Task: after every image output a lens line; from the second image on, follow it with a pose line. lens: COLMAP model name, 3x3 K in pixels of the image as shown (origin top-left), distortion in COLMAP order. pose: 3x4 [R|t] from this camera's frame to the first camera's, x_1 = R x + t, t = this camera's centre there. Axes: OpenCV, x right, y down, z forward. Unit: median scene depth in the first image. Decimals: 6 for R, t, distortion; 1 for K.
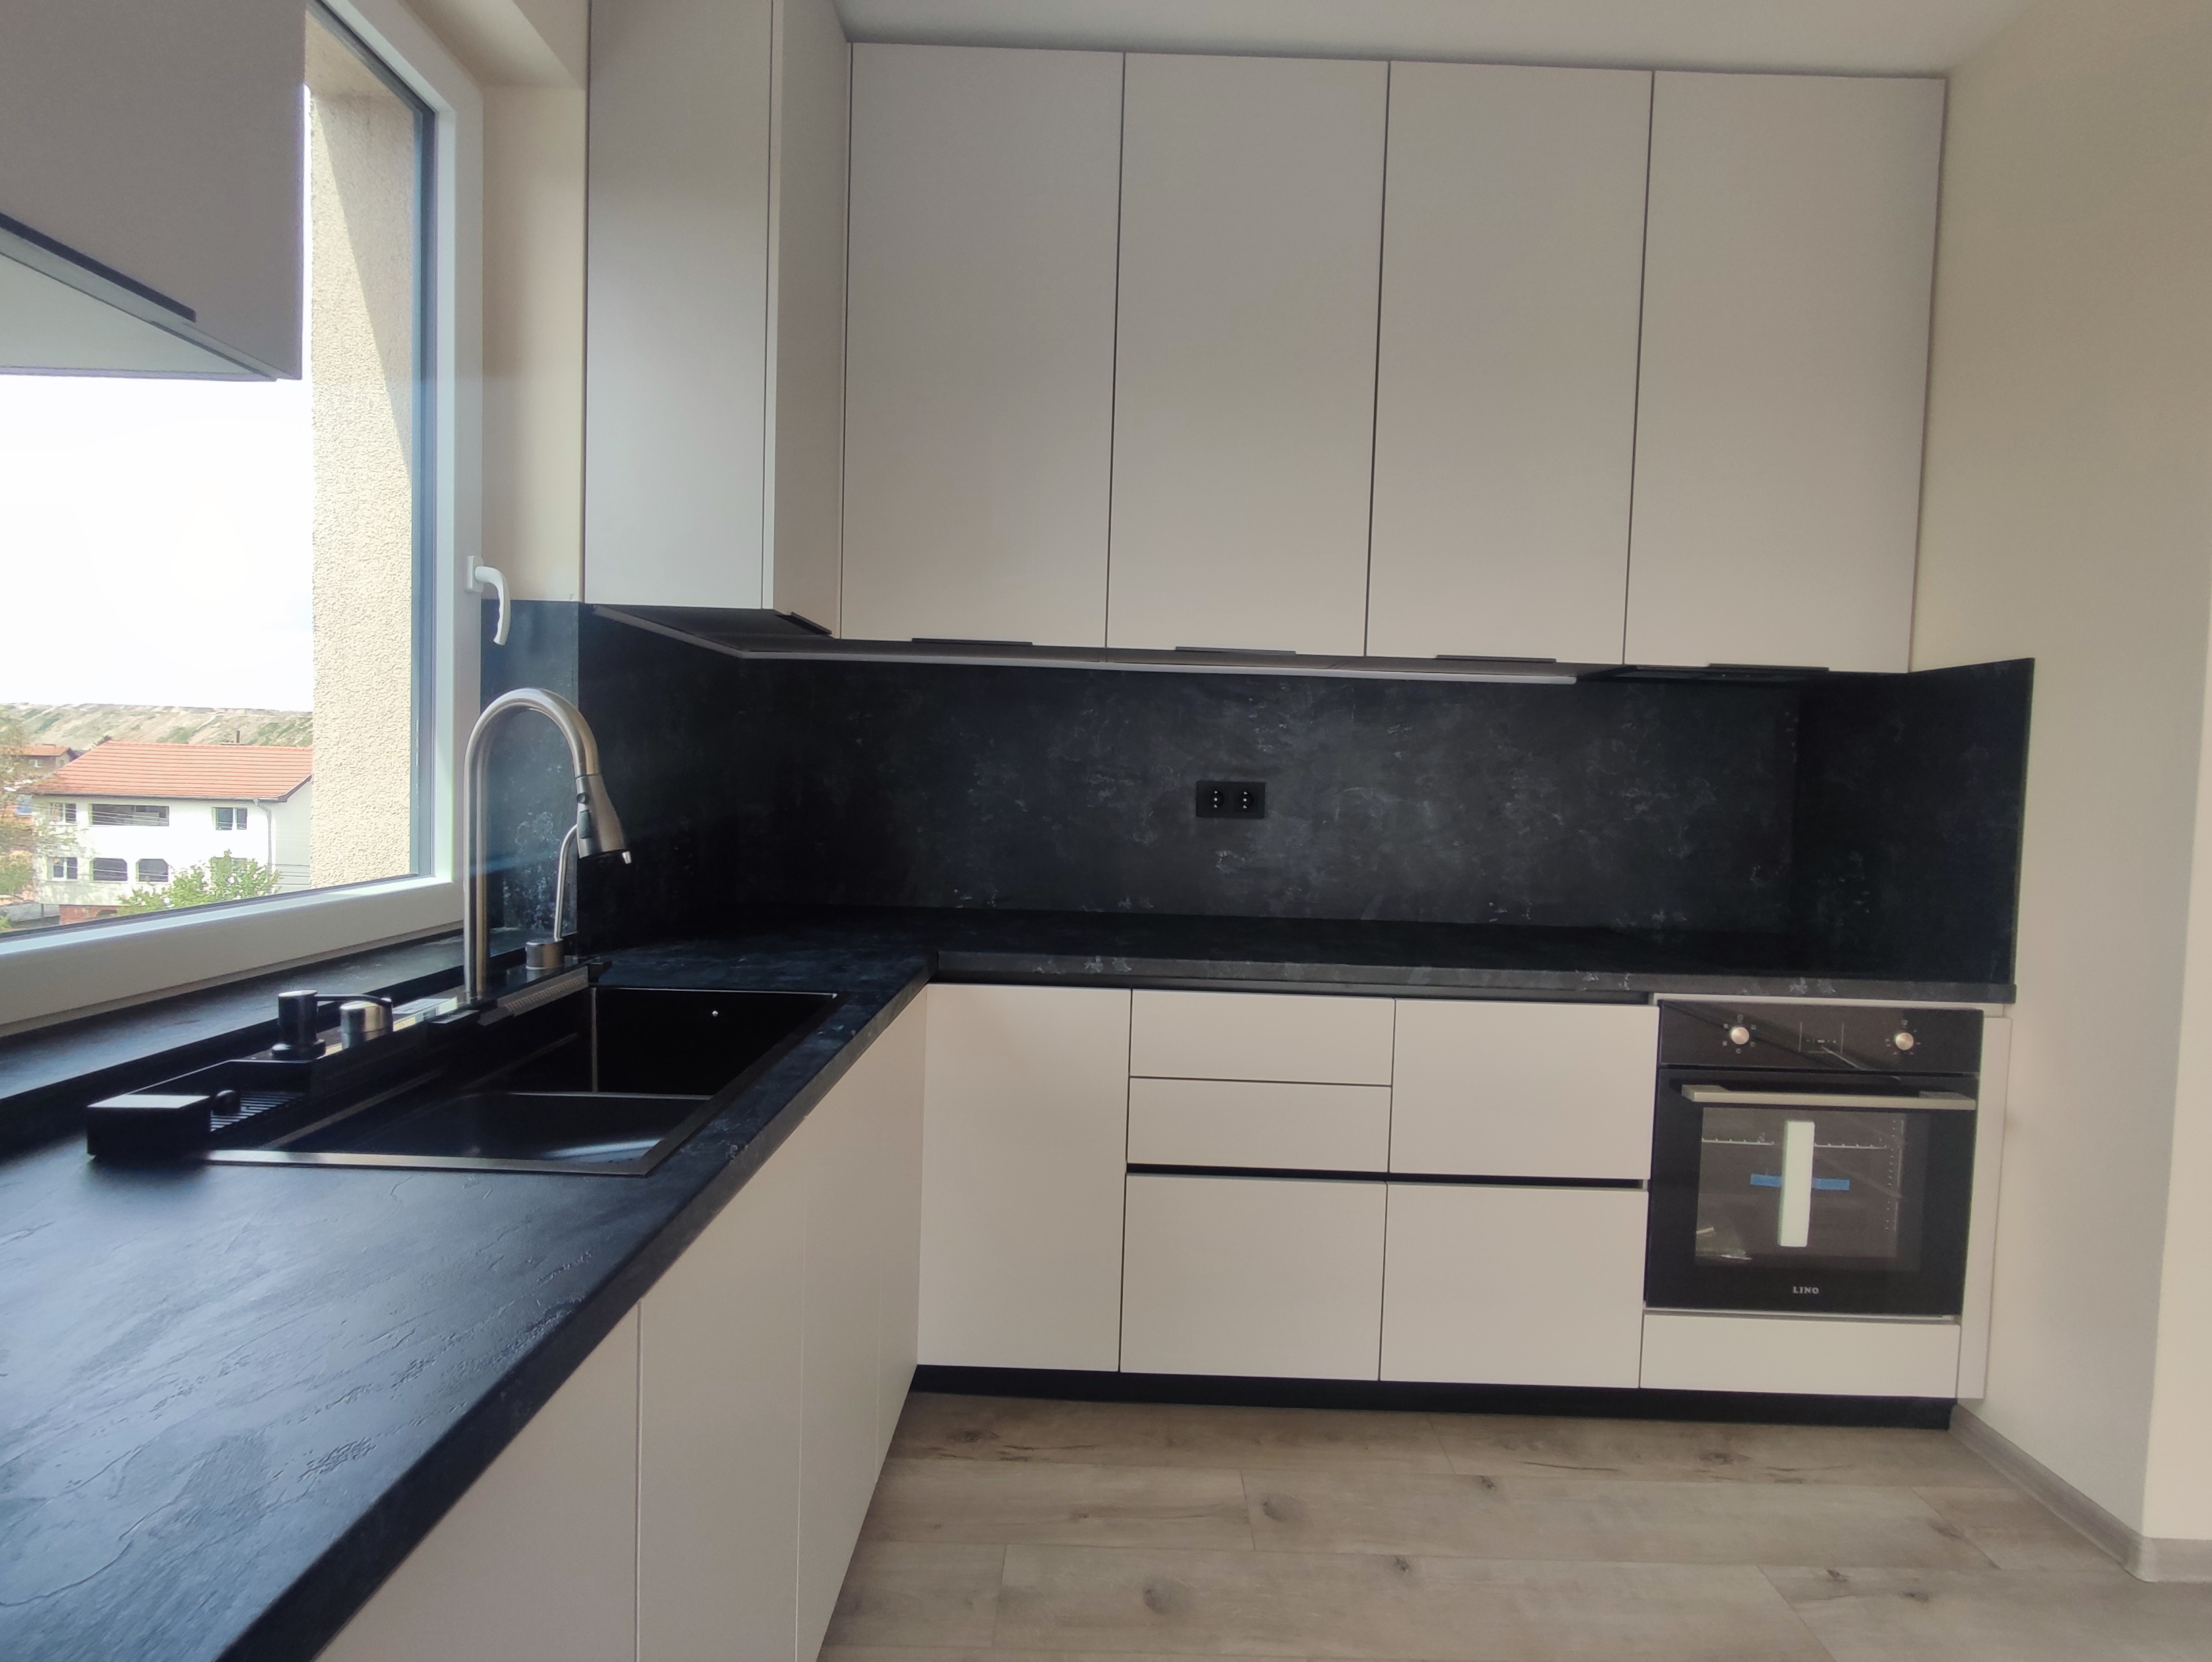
lens RADIAL K [[1064.6, 0, 1101.5], [0, 1064.6, 978.7], [0, 0, 1]] dist [-0.040997, -0.000255]
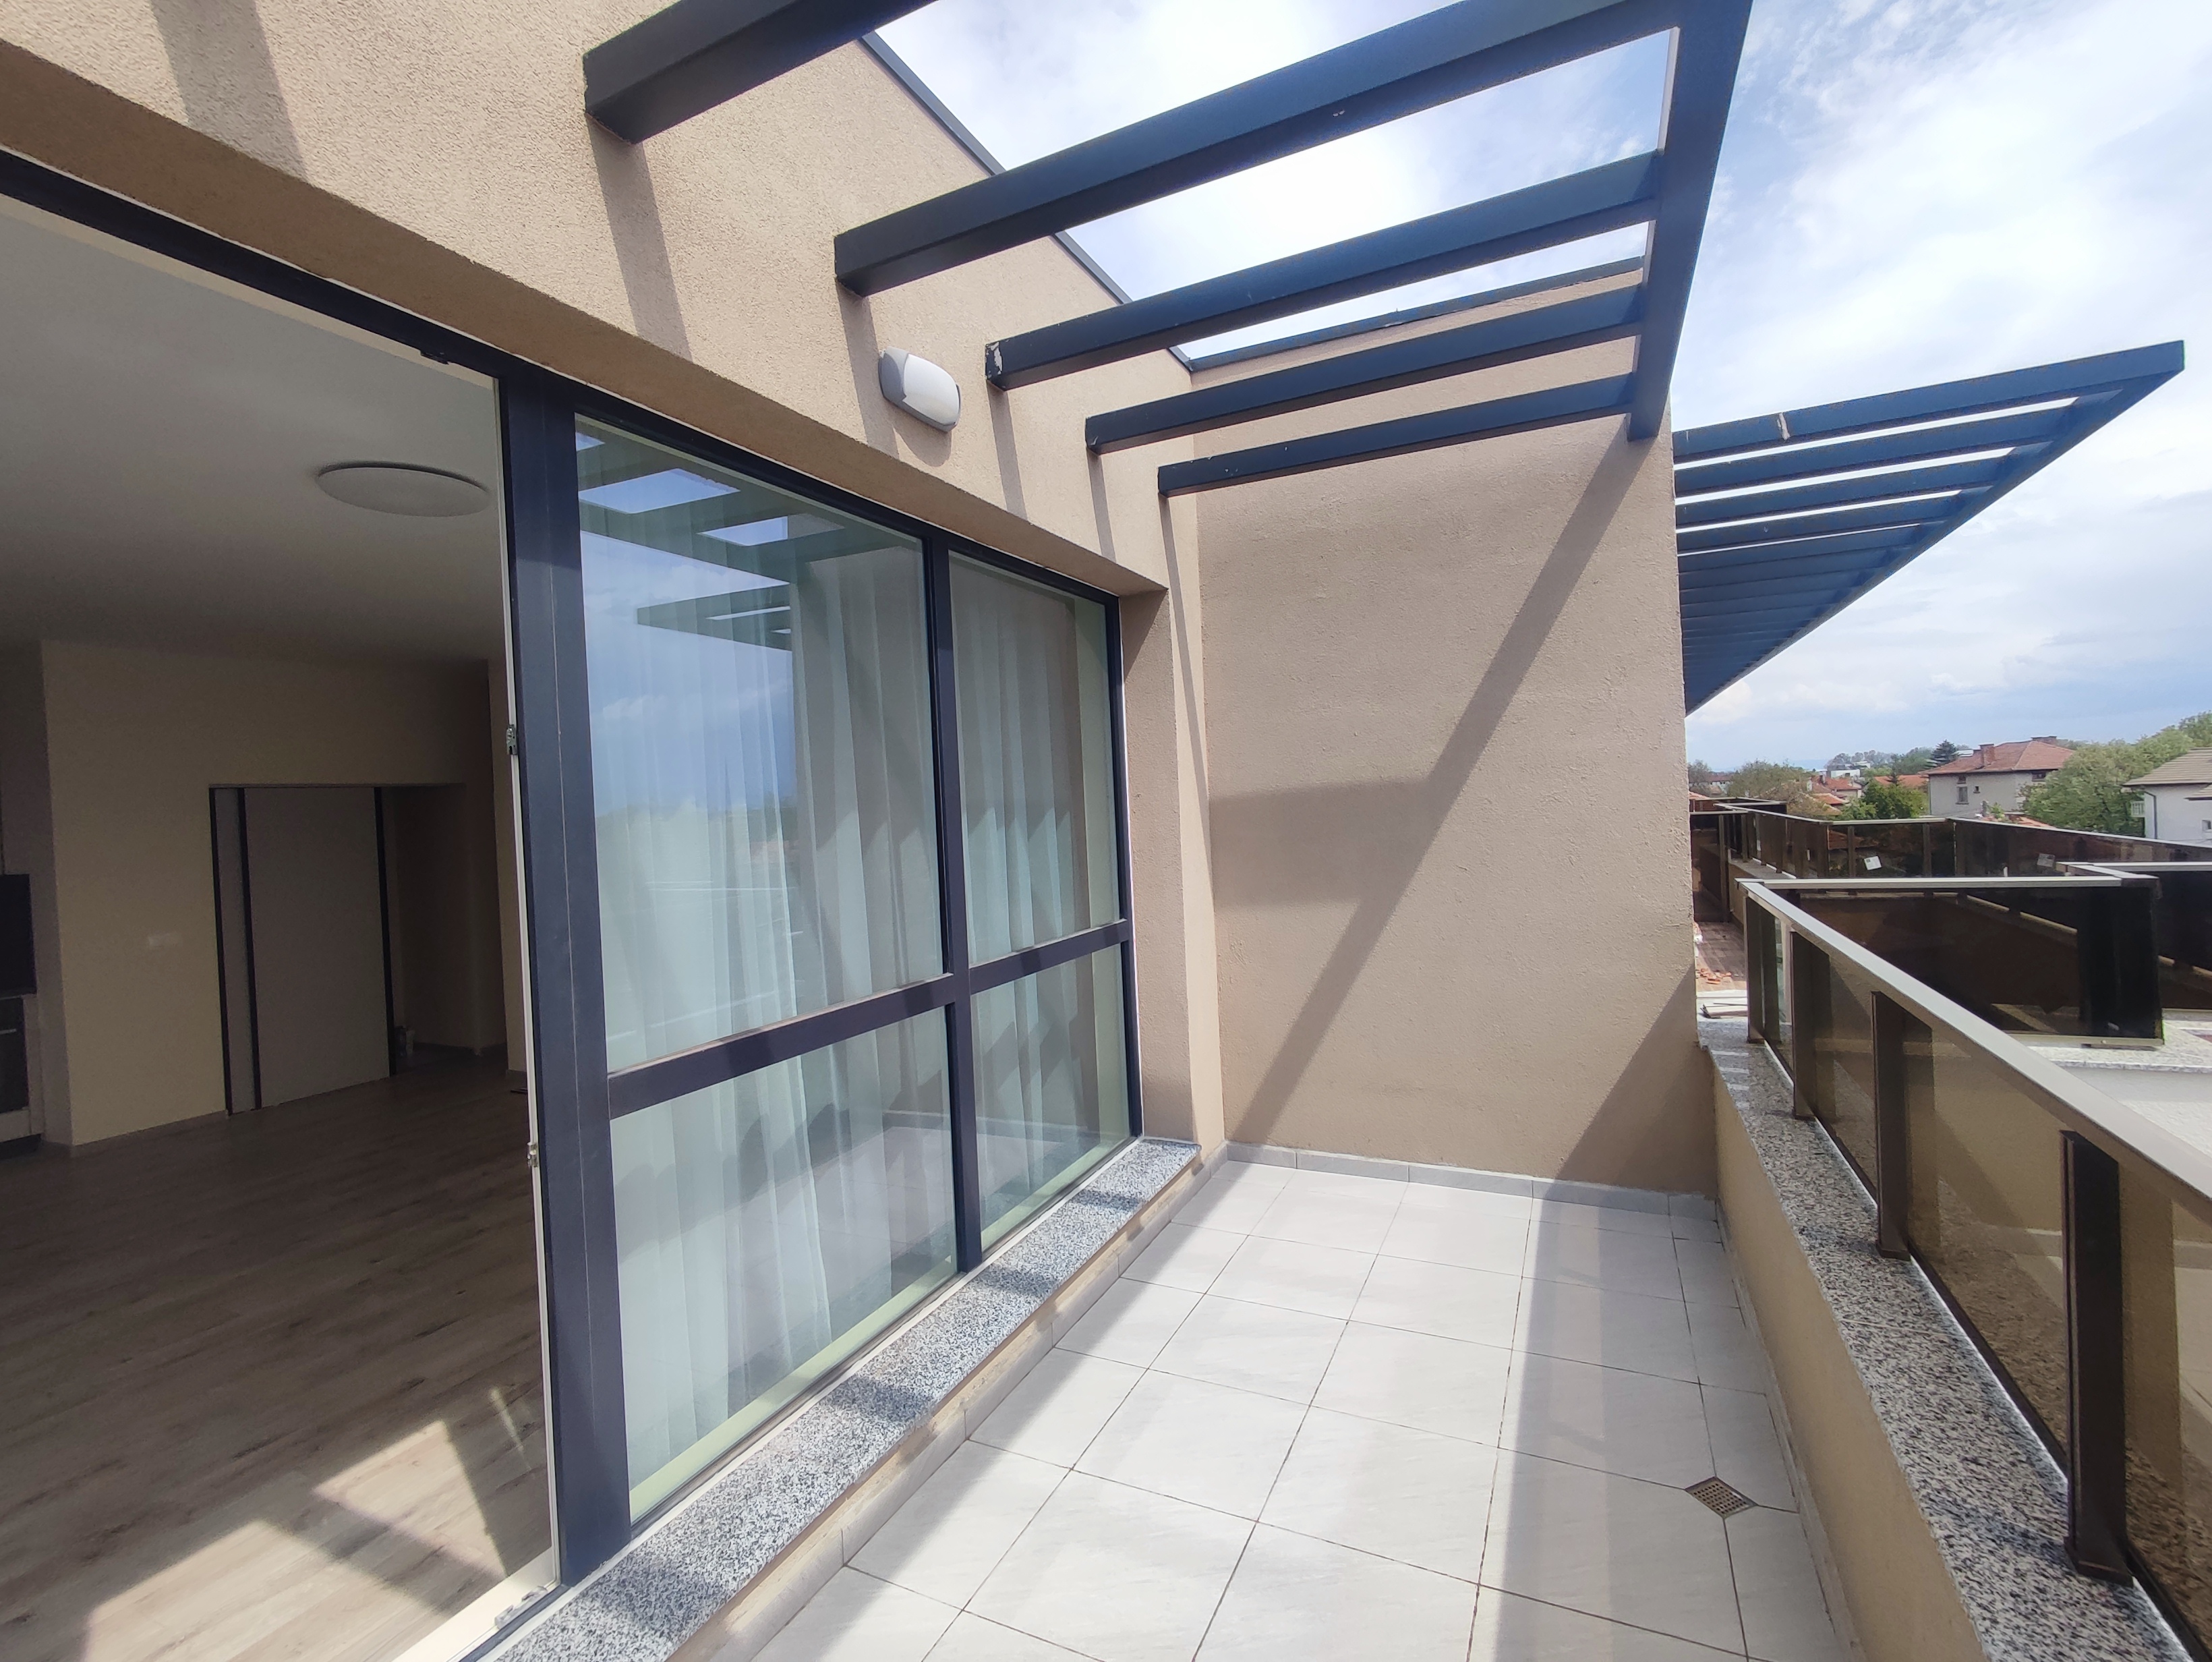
lens RADIAL K [[1017.9, 0, 1111.7], [0, 1017.9, 804.2], [0, 0, 1]] dist [-0.010251, -0.000546]
pose [[0.422687, -0.062385, 0.904126, -0.373741], [0.143933, 0.989587, 0.000992, -0.069183], [-0.894773, 0.129714, 0.427265, -2.909698]]
